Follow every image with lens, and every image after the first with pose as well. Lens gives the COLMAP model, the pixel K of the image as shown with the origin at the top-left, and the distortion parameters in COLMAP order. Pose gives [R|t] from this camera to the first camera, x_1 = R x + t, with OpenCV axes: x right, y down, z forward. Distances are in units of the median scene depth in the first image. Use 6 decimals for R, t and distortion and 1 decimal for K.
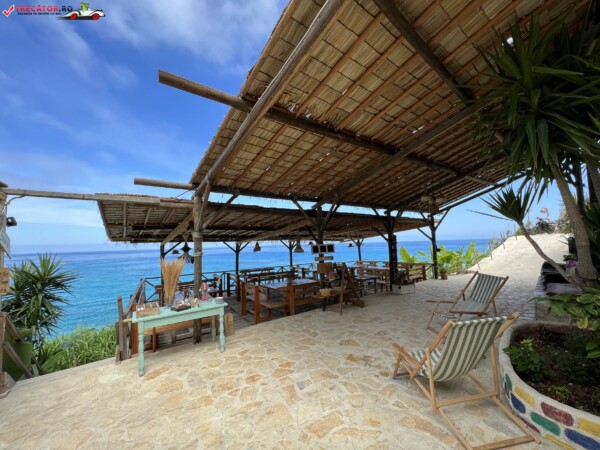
lens RADIAL K [[254.6, 0, 298.9], [0, 254.6, 224.7], [0, 0, 1]] dist [0.012751, 0.001858]
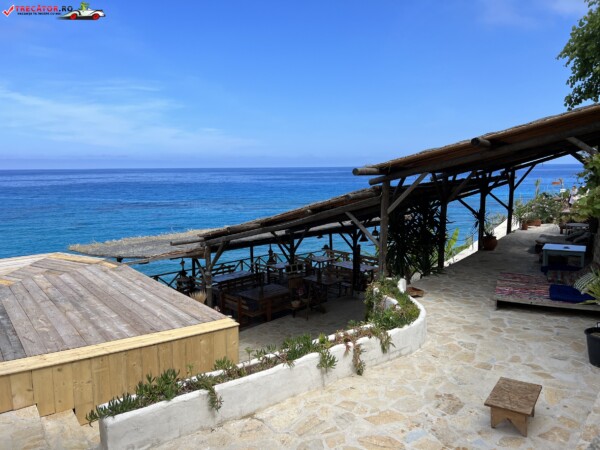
lens RADIAL K [[482.2, 0, 299.8], [0, 482.2, 227.4], [0, 0, 1]] dist [0.052961, -0.032597]
pose [[0.990161, -0.005627, 0.139819, -0.224107], [-0.023169, 0.978808, 0.203467, -0.636918], [-0.138001, -0.204705, 0.969047, -1.340759]]
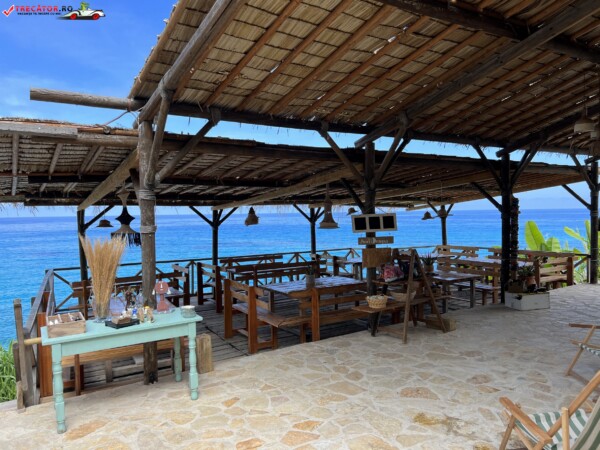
lens RADIAL K [[482.2, 0, 296.1], [0, 482.2, 224.8], [0, 0, 1]] dist [0.052961, -0.032597]
pose [[0.997841, 0.017409, -0.063321, -0.006948], [-0.010635, 0.994332, 0.105787, -0.007362], [0.064804, -0.104885, 0.992371, -0.020364]]
